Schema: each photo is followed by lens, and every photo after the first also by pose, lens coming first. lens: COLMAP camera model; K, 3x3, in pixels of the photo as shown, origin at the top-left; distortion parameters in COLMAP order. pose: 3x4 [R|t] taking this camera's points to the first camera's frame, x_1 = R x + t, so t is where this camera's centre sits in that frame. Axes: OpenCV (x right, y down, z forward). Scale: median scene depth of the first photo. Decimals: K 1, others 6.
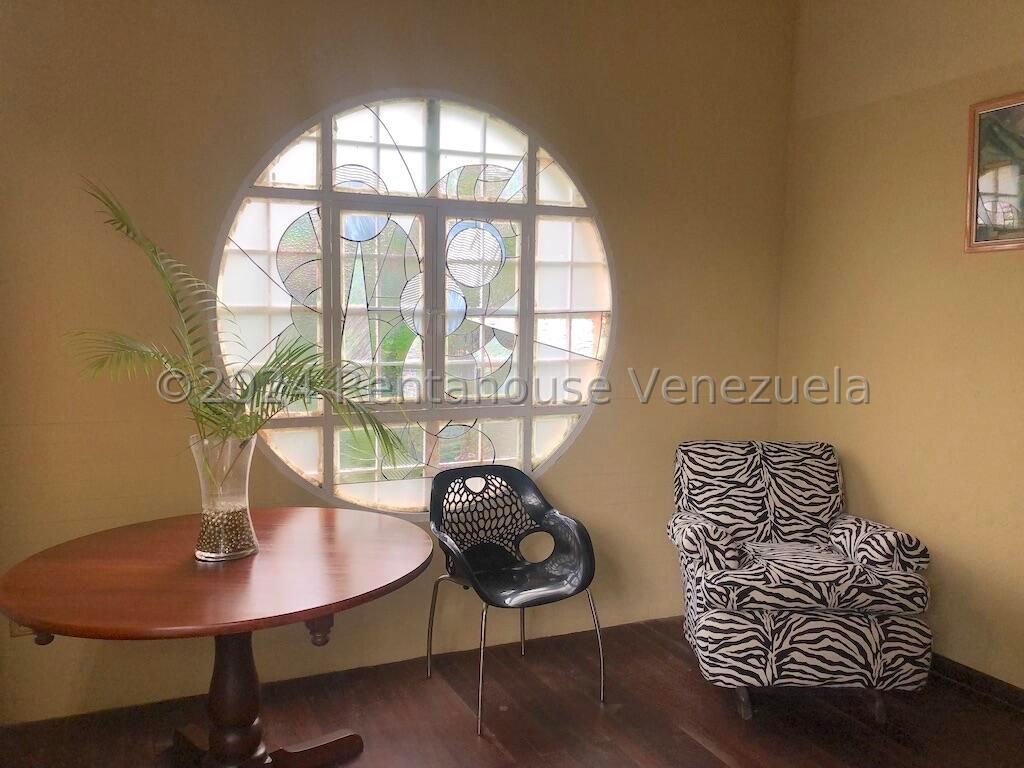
lens RADIAL K [[829.5, 0, 510.4], [0, 829.5, 376.8], [0, 0, 1]] dist [0.002410, -0.041316]
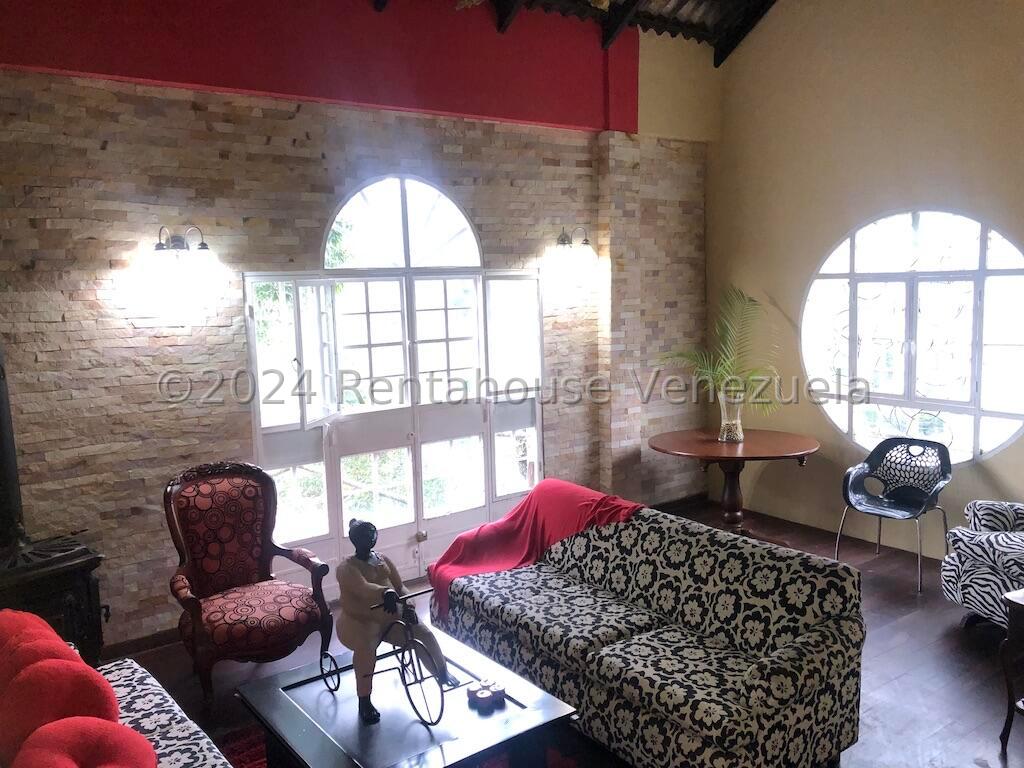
lens RADIAL K [[829.5, 0, 511.5], [0, 829.5, 384.3], [0, 0, 1]] dist [0.002410, -0.041316]
pose [[0.227215, 0.107615, -0.967880, 1.396662], [-0.040840, 0.994054, 0.100938, -0.134288], [0.972988, 0.016593, 0.230259, -0.139354]]
